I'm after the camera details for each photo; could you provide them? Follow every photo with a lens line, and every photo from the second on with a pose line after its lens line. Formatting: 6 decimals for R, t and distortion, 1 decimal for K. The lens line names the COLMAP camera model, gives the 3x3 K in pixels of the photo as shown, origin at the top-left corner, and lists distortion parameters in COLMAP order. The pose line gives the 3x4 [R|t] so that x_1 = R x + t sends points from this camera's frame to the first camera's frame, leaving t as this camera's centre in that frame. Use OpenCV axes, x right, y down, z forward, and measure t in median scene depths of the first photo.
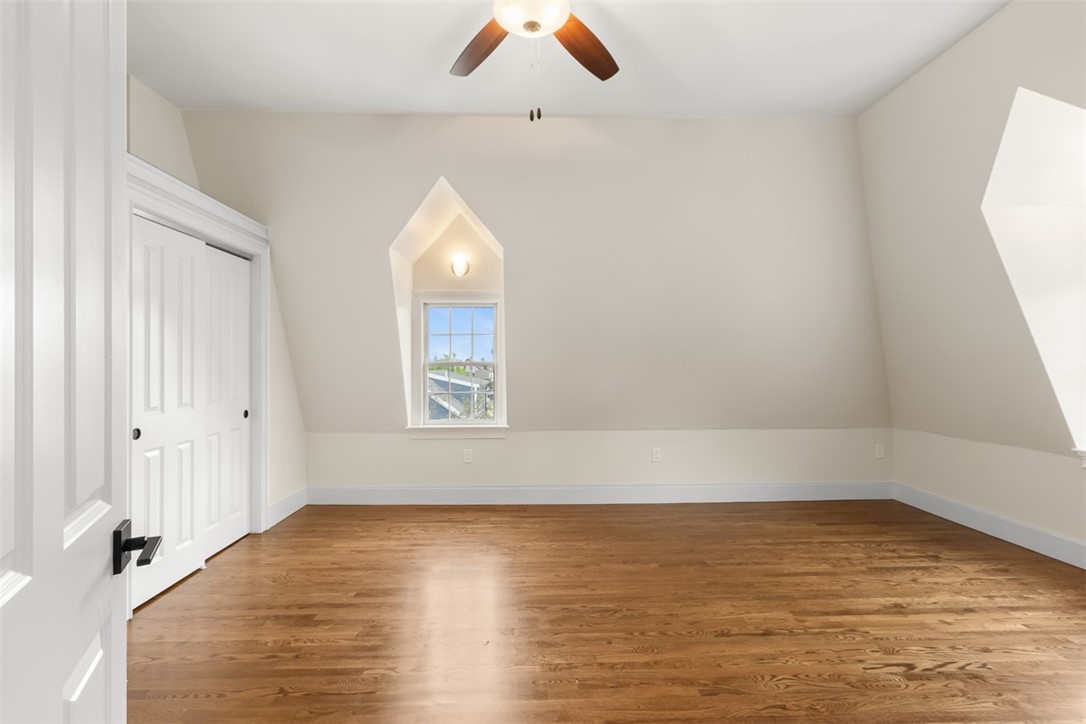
lens RADIAL K [[502.0, 0, 543.3], [0, 502.0, 364.6], [0, 0, 1]] dist [0.003598, -0.000599]
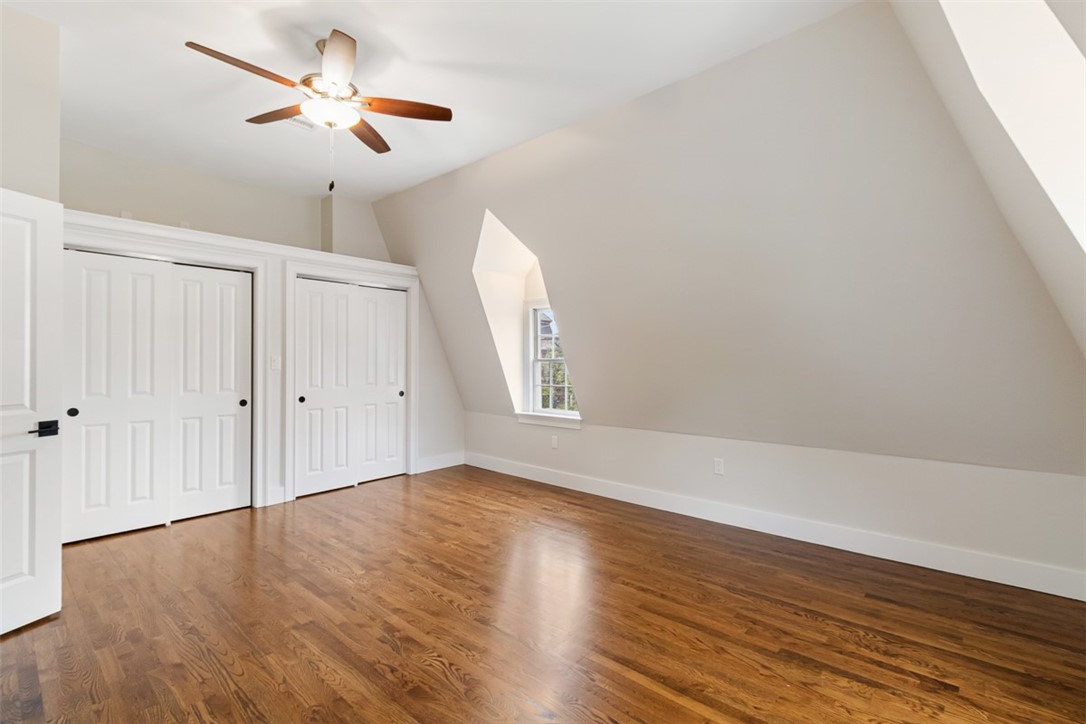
lens RADIAL K [[497.7, 0, 546.2], [0, 497.7, 359.0], [0, 0, 1]] dist [0.002883, 0.000127]
pose [[0.725955, 0.000668, -0.687742, 0.892212], [-0.001090, 0.999999, -0.000179, -0.006788], [0.687741, 0.000880, 0.725956, 0.257679]]
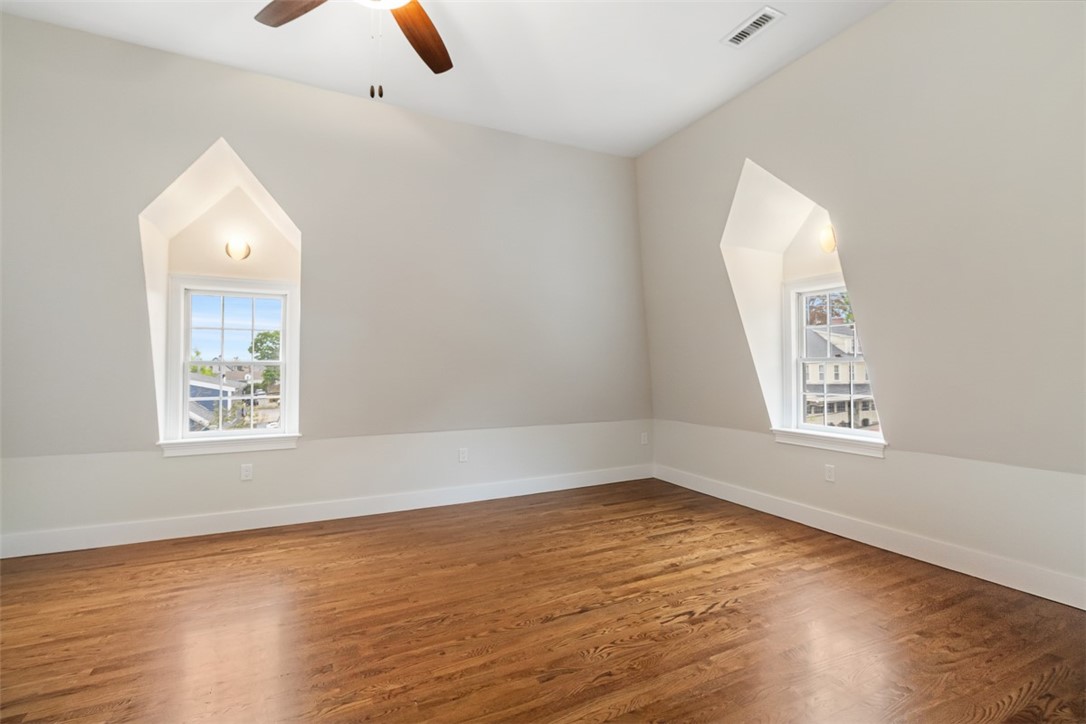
lens RADIAL K [[497.7, 0, 546.2], [0, 497.7, 359.0], [0, 0, 1]] dist [0.002883, 0.000127]
pose [[0.905401, 0.009890, 0.424442, -0.074557], [-0.004471, 0.999895, -0.013762, 0.000461], [-0.424534, 0.010562, 0.905350, 0.032818]]
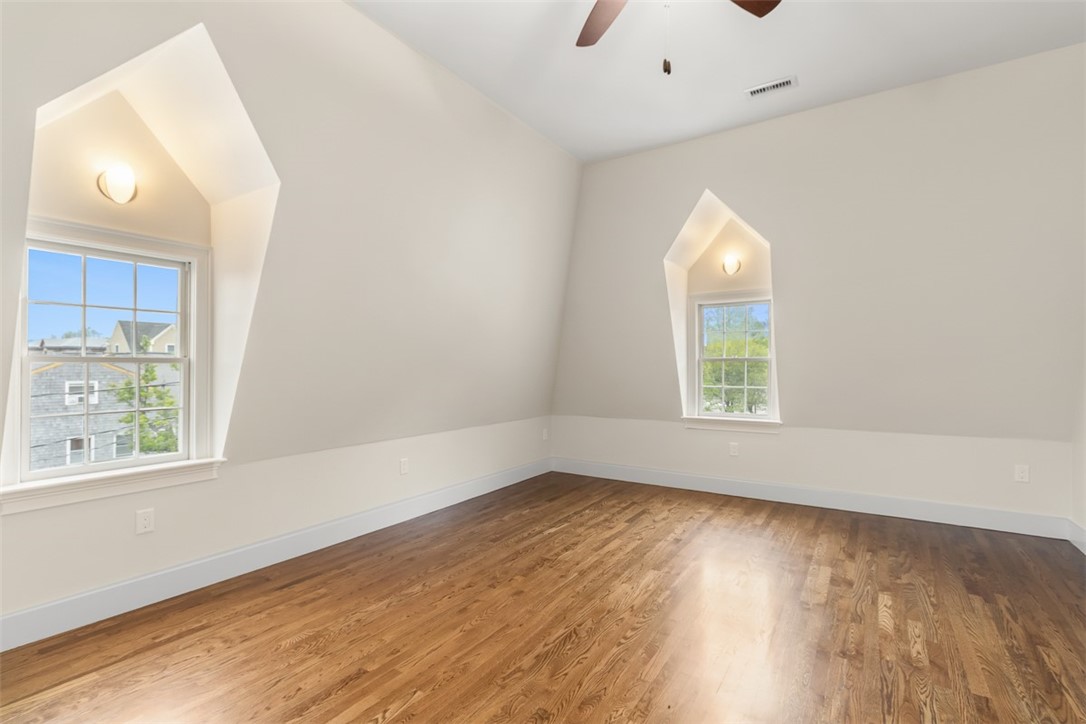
lens RADIAL K [[502.0, 0, 543.3], [0, 502.0, 364.6], [0, 0, 1]] dist [0.003598, -0.000599]
pose [[0.572212, 0.004504, 0.820094, -0.535805], [-0.002177, 0.999990, -0.003973, 0.006474], [-0.820103, 0.000488, 0.572216, 0.439229]]
